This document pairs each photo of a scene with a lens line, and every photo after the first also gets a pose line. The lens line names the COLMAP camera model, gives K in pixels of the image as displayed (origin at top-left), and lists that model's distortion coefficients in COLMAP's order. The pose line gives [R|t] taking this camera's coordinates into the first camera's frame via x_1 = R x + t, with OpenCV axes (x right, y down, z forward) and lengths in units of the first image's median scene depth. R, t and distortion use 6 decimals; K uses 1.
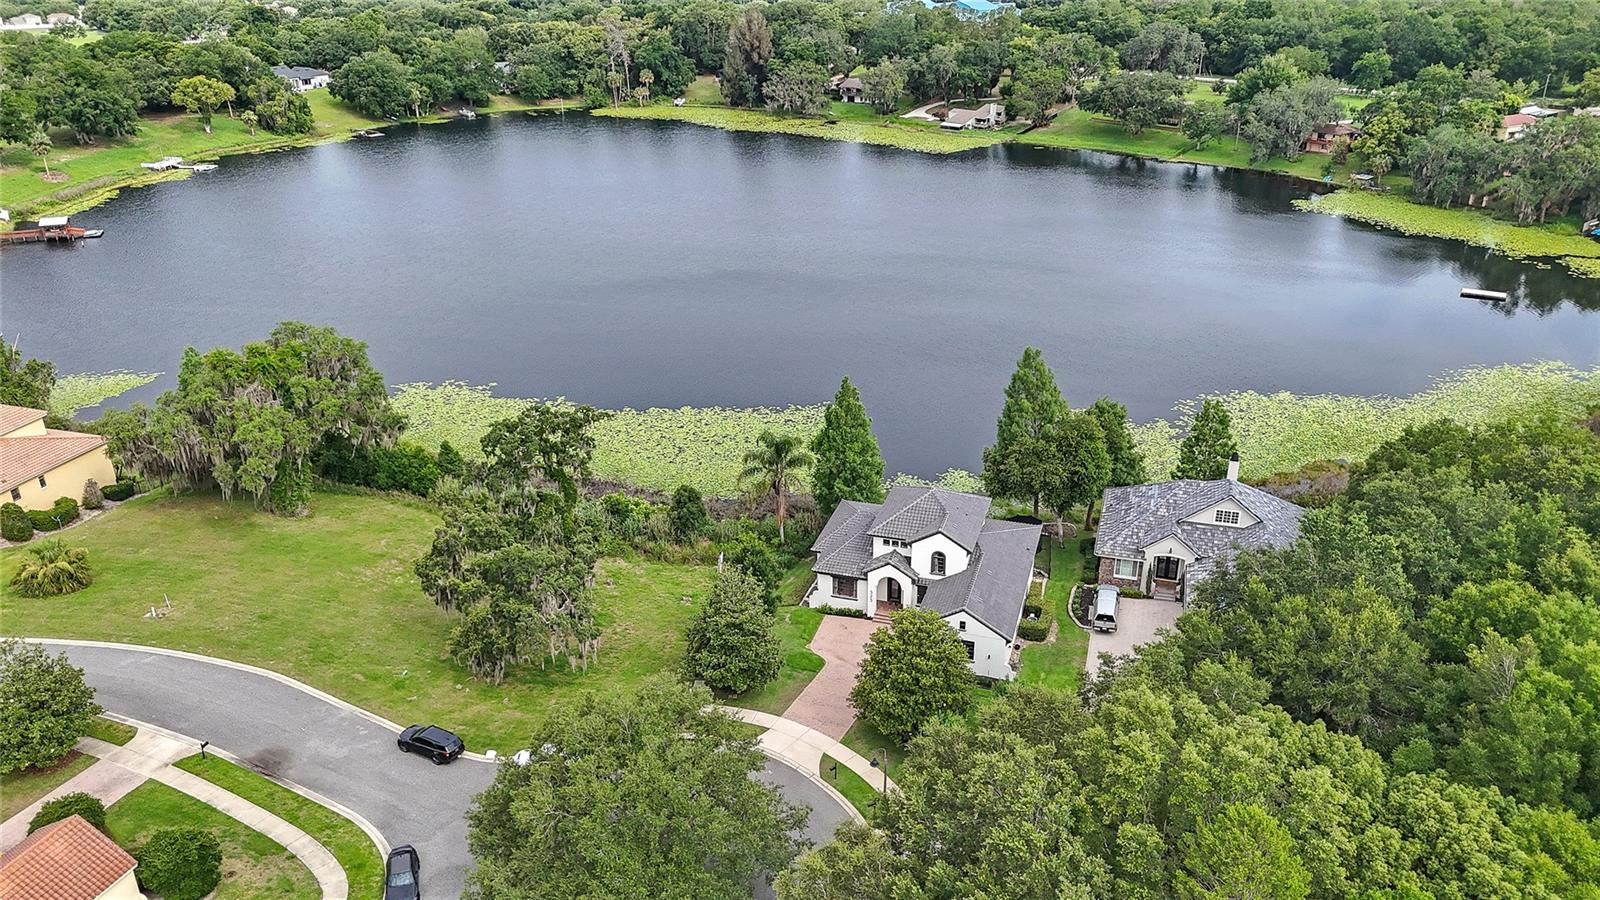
lens RADIAL K [[1175.2, 0, 798.2], [0, 1175.2, 449.3], [0, 0, 1]] dist [0.087031, -0.095128]
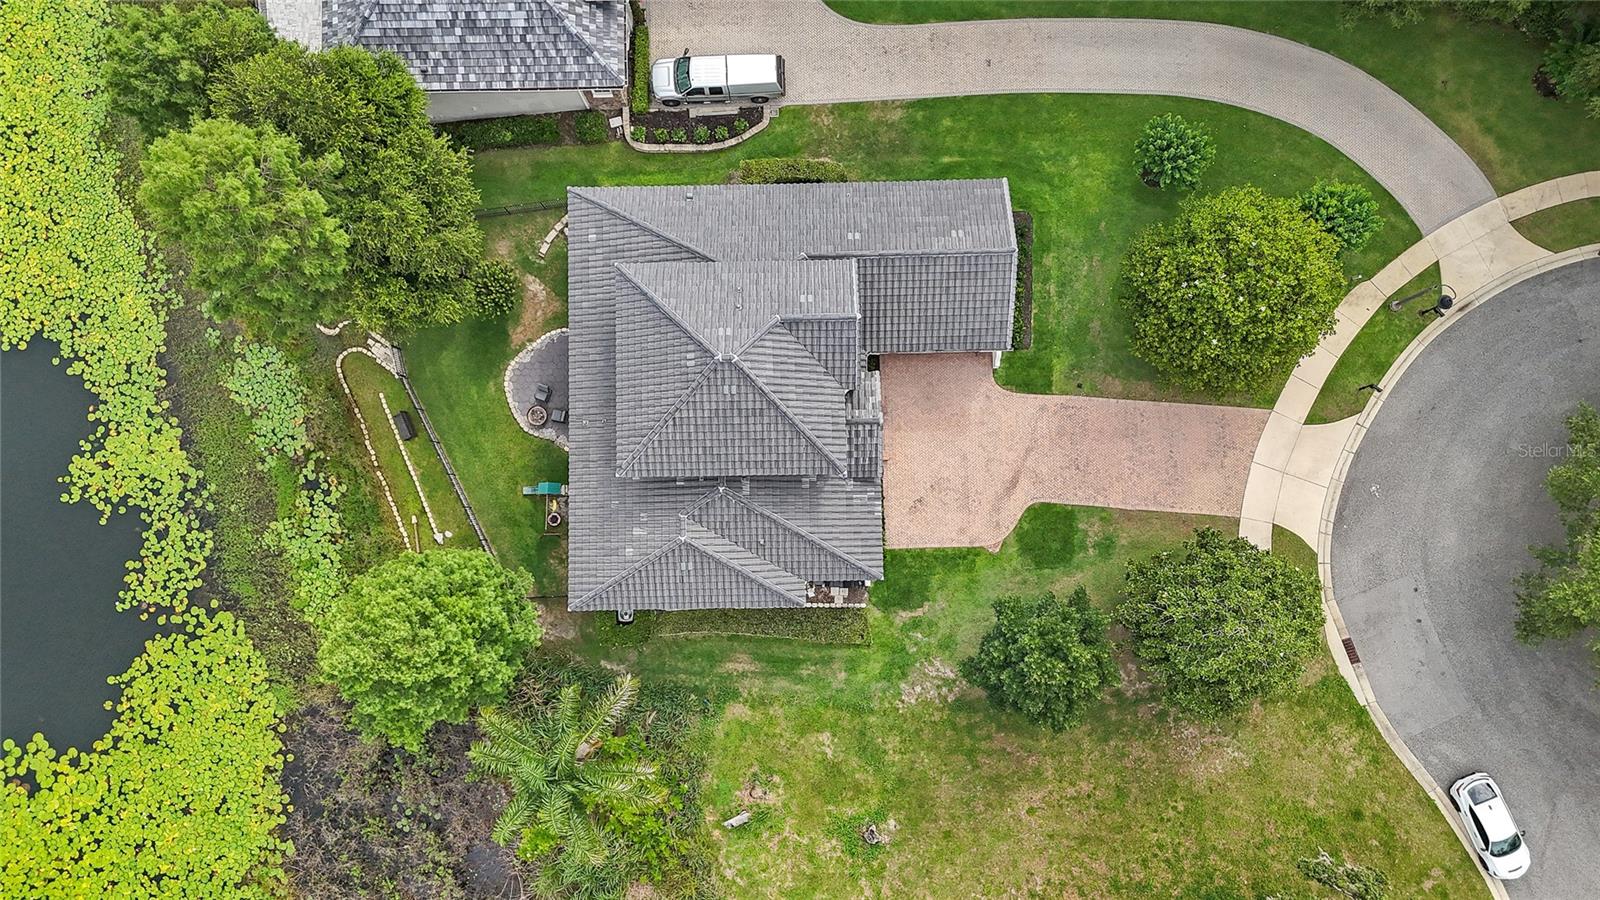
lens RADIAL K [[1175.2, 0, 798.2], [0, 1175.2, 449.3], [0, 0, 1]] dist [0.087031, -0.095128]
pose [[-0.313217, -0.944093, 0.102879, 0.020697], [0.410784, -0.037013, 0.910981, -0.328500], [-0.856243, 0.327596, 0.399411, 0.704296]]
